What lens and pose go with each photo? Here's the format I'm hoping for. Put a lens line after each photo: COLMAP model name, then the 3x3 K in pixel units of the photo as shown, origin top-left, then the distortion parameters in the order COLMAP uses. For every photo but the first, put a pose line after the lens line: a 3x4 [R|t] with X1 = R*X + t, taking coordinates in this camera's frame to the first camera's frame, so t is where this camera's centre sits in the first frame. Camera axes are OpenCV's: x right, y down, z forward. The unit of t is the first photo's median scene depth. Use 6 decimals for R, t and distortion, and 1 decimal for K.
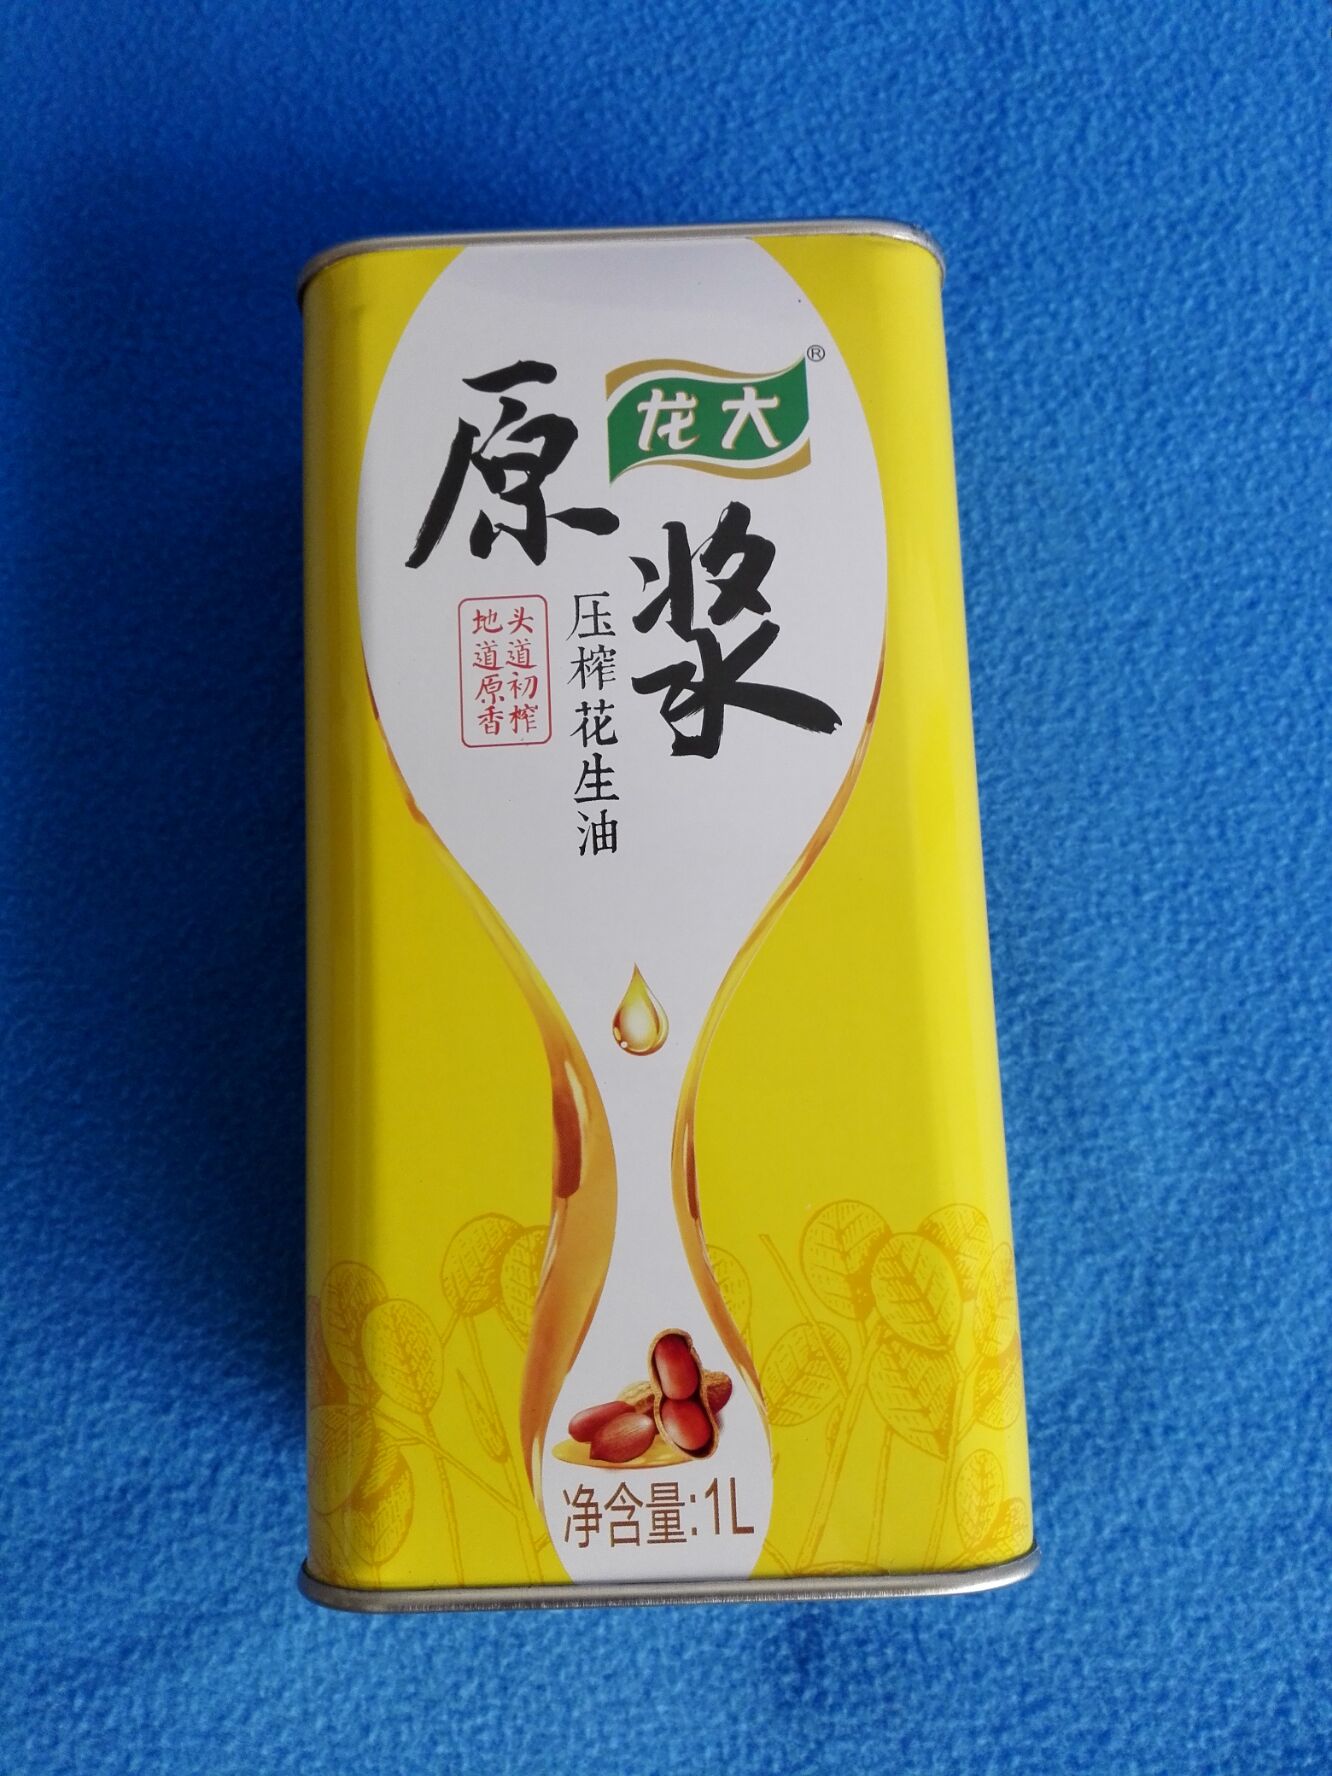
lens RADIAL K [[1523.5, 0, 666.0], [0, 1523.5, 888.0], [0, 0, 1]] dist [0.079747, -0.007372]
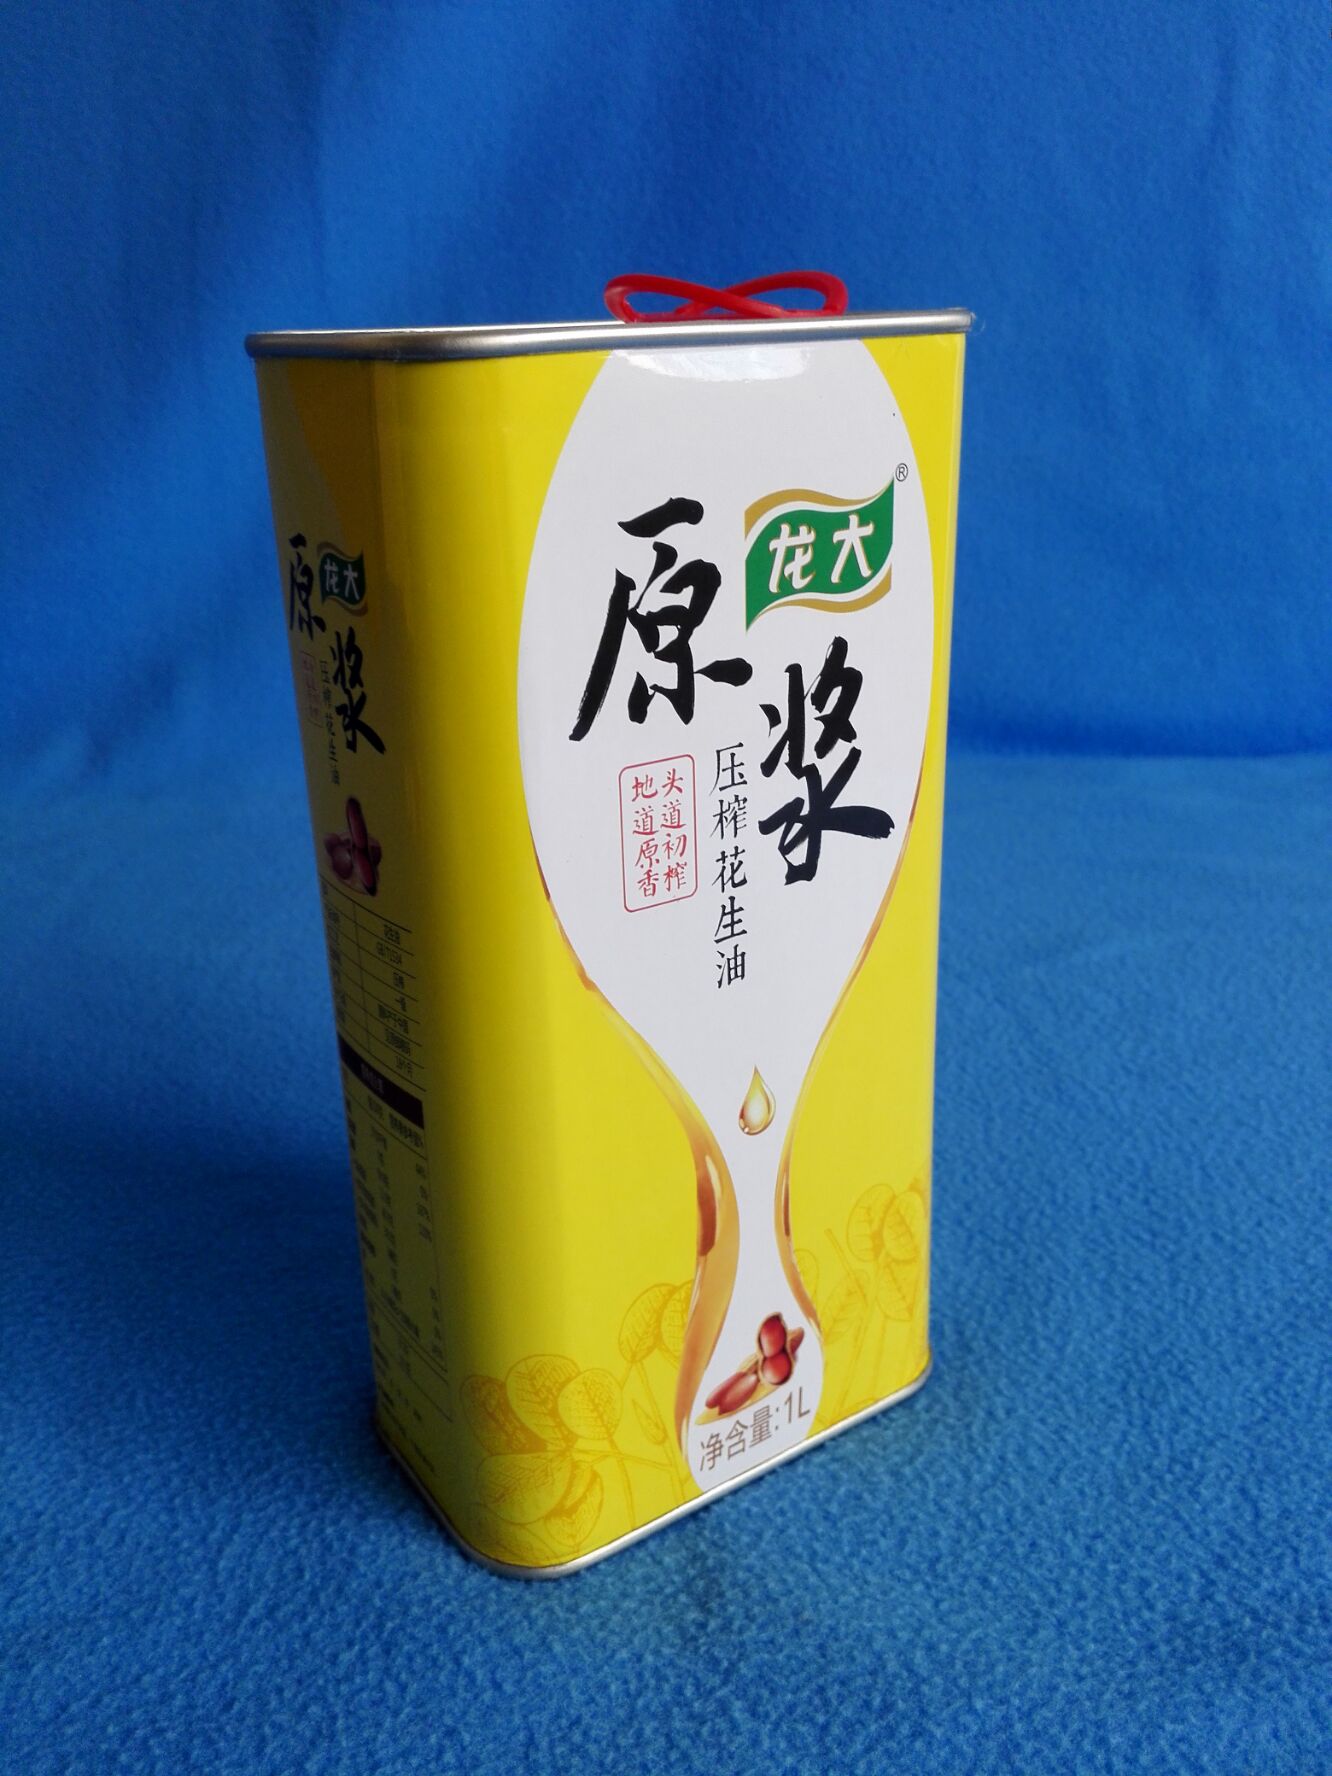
lens RADIAL K [[1523.5, 0, 666.0], [0, 1523.5, 888.0], [0, 0, 1]] dist [0.079747, -0.007372]
pose [[0.804645, -0.193297, 0.561412, -0.679942], [-0.099045, 0.888581, 0.447900, -0.566276], [-0.585437, -0.416006, 0.695847, 0.280392]]
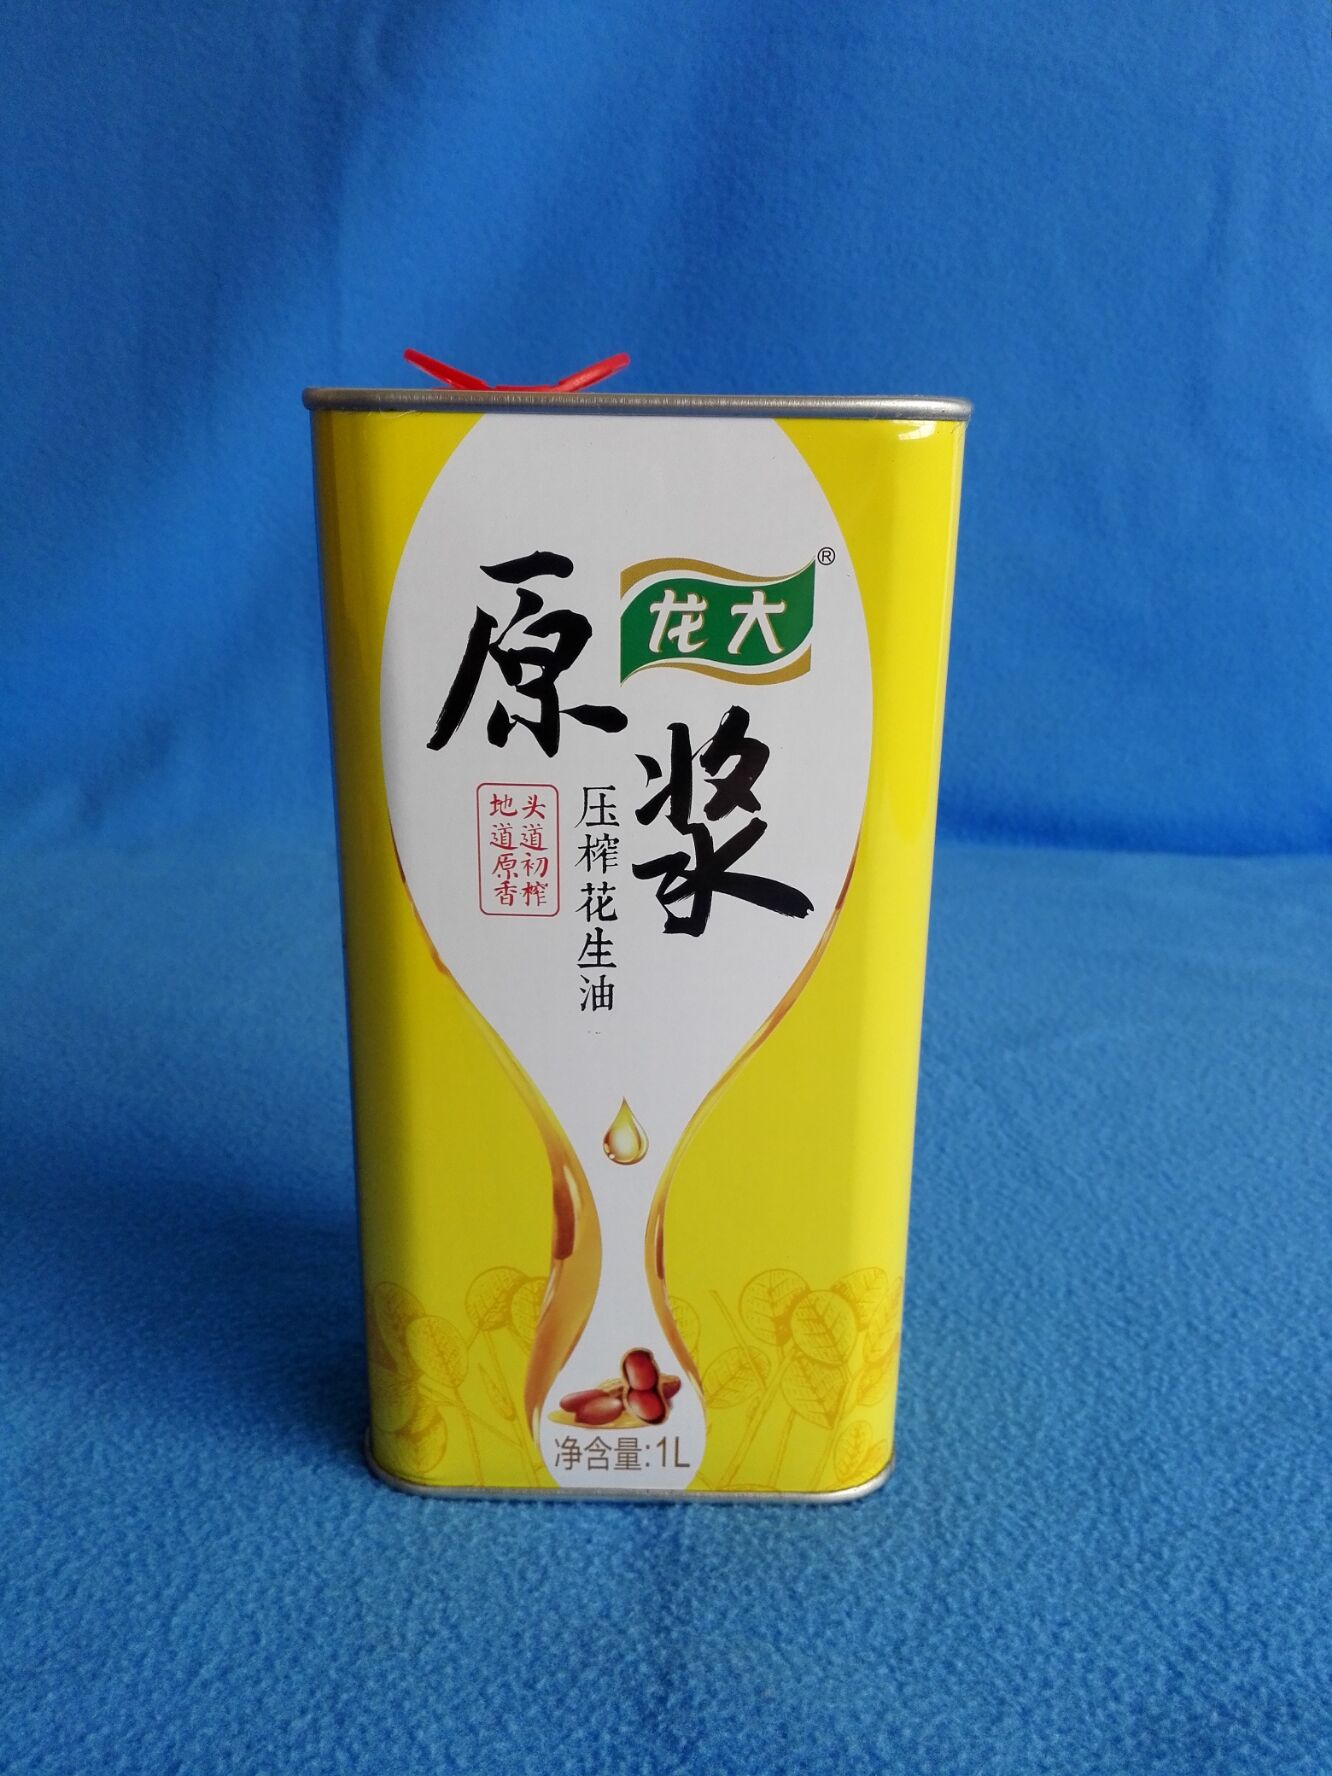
lens RADIAL K [[1523.5, 0, 666.0], [0, 1523.5, 888.0], [0, 0, 1]] dist [0.079747, -0.007372]
pose [[0.998222, 0.046802, 0.036909, -0.038156], [-0.058504, 0.887781, 0.456534, -0.636726], [-0.011400, -0.457881, 0.888940, -0.005266]]
